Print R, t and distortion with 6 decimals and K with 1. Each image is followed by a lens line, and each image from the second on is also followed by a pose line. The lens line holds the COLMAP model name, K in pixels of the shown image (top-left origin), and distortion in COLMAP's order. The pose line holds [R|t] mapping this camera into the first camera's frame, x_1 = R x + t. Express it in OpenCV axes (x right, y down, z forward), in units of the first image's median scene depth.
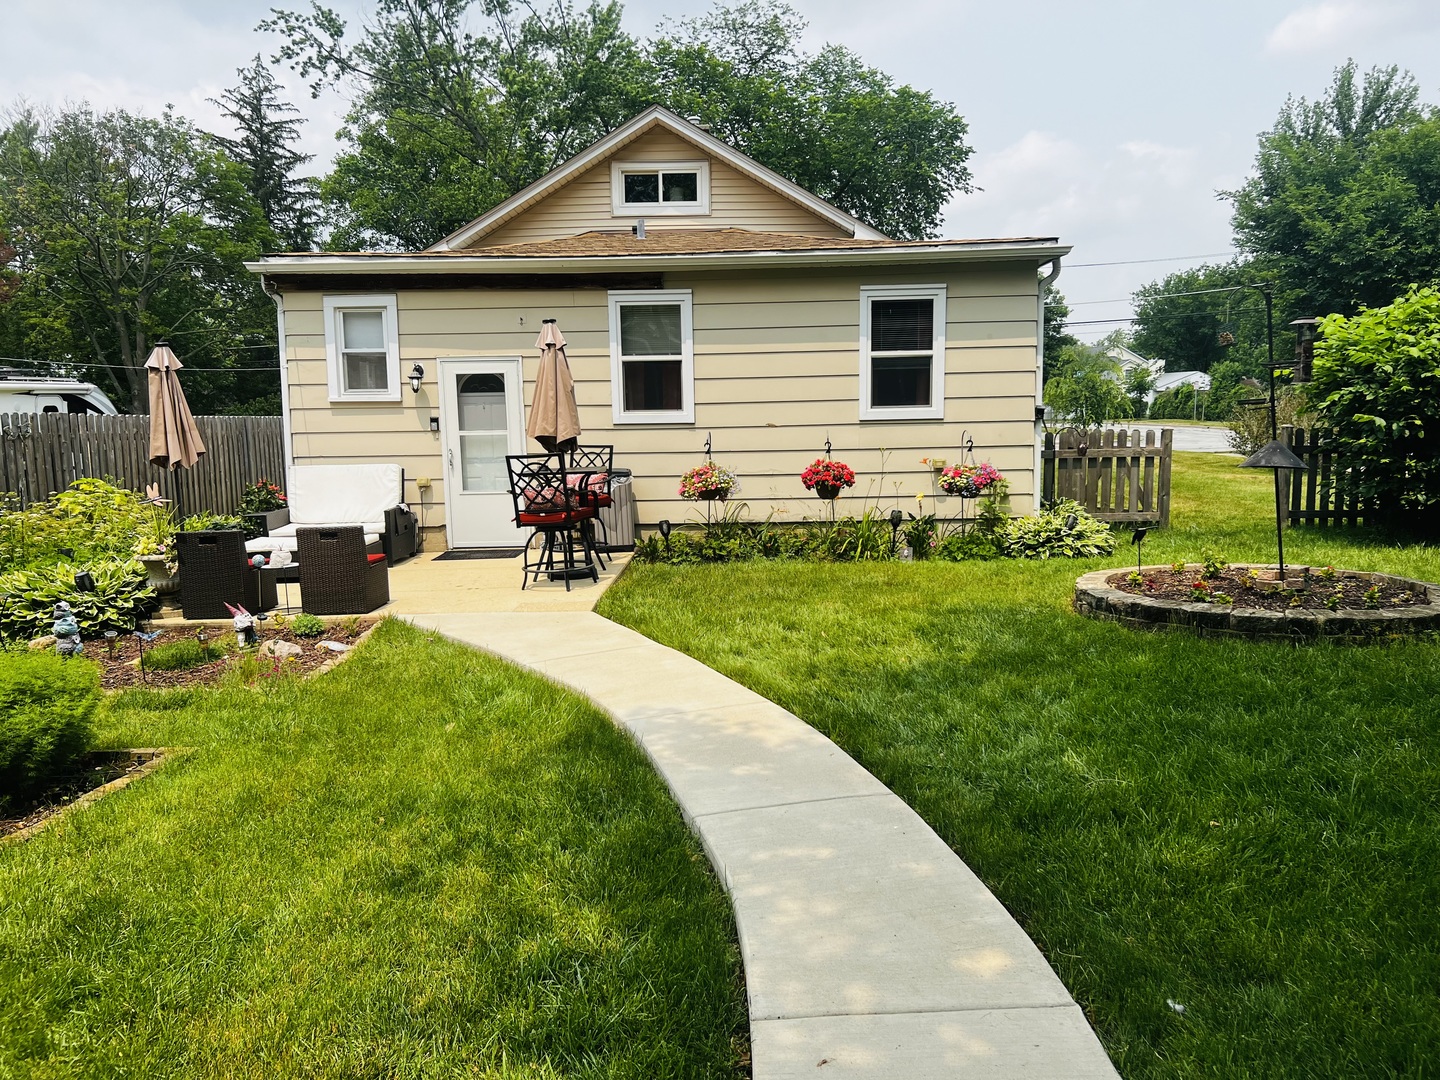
lens RADIAL K [[1068.8, 0, 724.8], [0, 1068.8, 537.2], [0, 0, 1]] dist [0.074531, -0.078505]
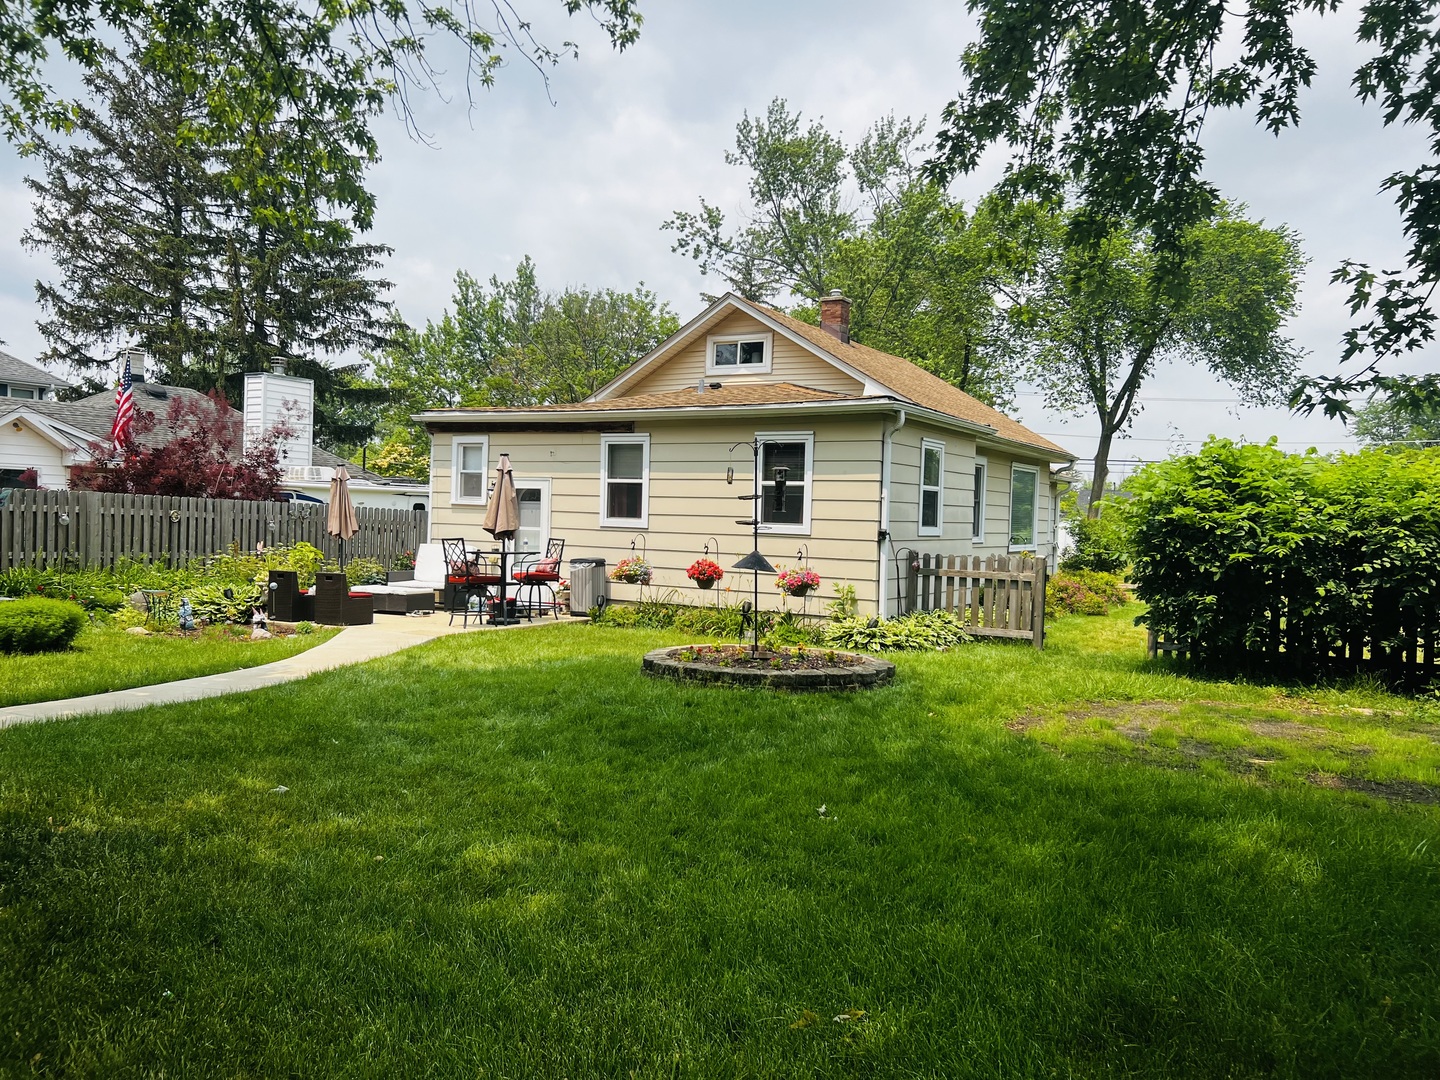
lens RADIAL K [[1082.6, 0, 720.0], [0, 1082.6, 540.0], [0, 0, 1]] dist [0.083886, 0.000061]
pose [[0.876497, 0.054946, -0.478261, 0.718481], [-0.107791, 0.990641, -0.083735, 0.013731], [0.469184, 0.124946, 0.874217, -0.165220]]
